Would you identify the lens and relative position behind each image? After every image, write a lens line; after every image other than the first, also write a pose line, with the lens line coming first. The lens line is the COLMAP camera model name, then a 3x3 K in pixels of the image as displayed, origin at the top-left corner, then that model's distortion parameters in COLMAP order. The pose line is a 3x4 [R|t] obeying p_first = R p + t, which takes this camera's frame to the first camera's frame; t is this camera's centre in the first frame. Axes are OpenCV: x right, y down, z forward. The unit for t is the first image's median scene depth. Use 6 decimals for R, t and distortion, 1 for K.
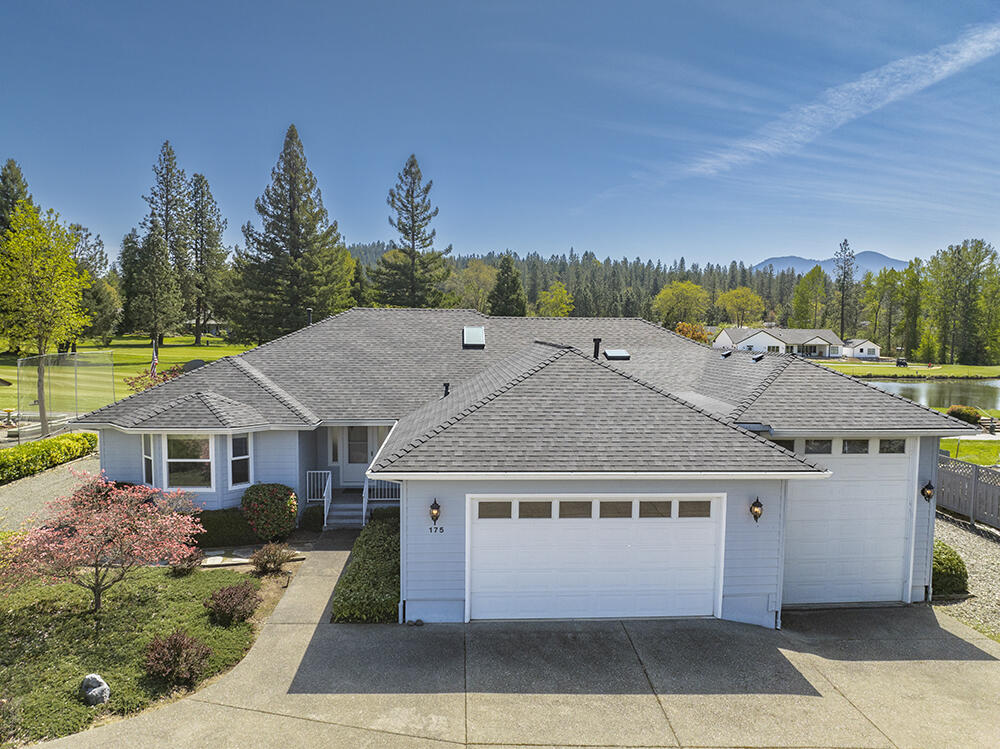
lens RADIAL K [[701.3, 0, 499.6], [0, 701.3, 372.9], [0, 0, 1]] dist [-0.051876, 0.019807]
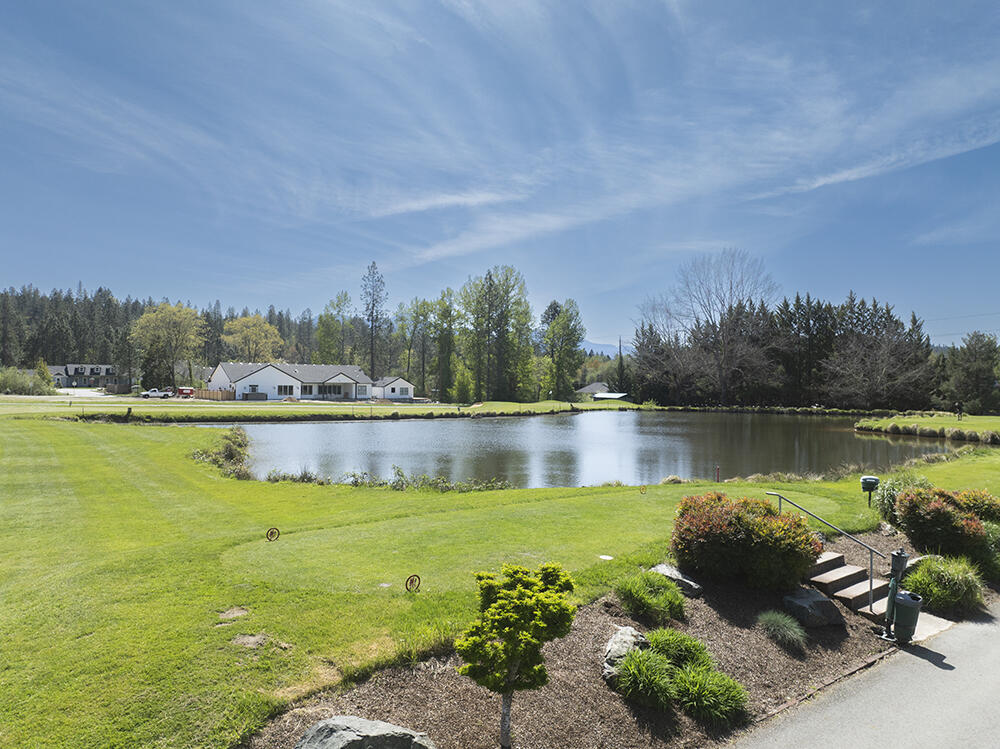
lens RADIAL K [[701.3, 0, 501.8], [0, 701.3, 378.1], [0, 0, 1]] dist [-0.051876, 0.019807]
pose [[0.812507, 0.000590, 0.582951, 0.712399], [0.040163, 0.997567, -0.056988, 0.031451], [-0.581566, 0.069716, 0.810507, 1.245443]]
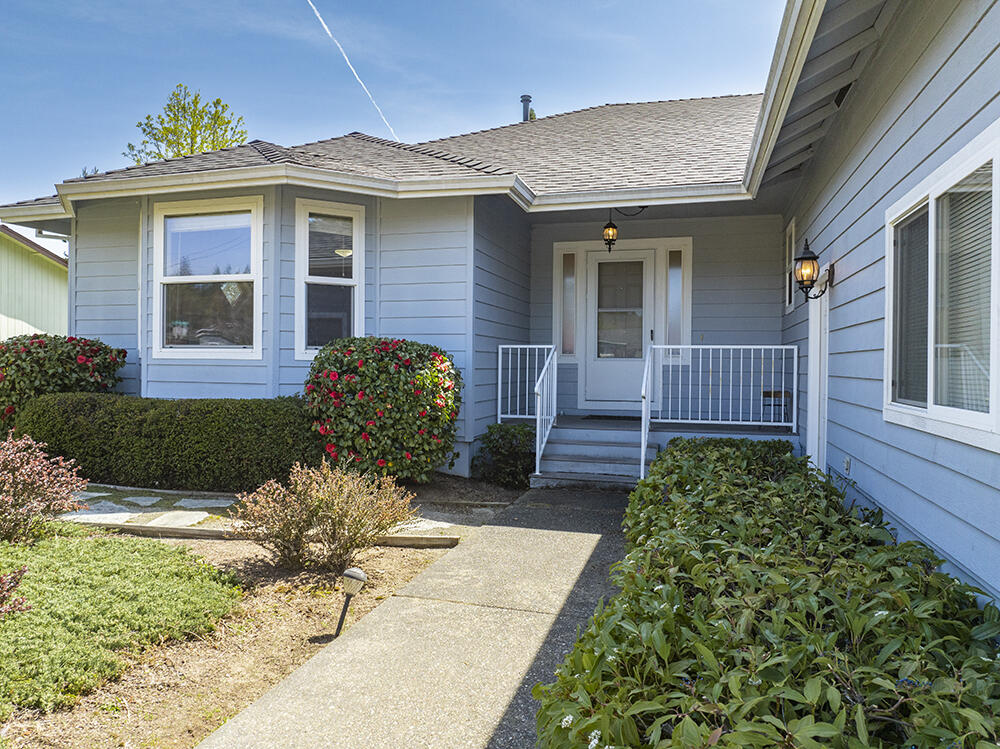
lens RADIAL K [[701.3, 0, 502.8], [0, 701.3, 369.2], [0, 0, 1]] dist [-0.051876, 0.019807]
pose [[0.946817, 0.005654, -0.321722, -0.081959], [-0.026880, 0.997741, -0.061571, 0.103418], [0.320647, 0.066945, 0.944830, 0.354499]]
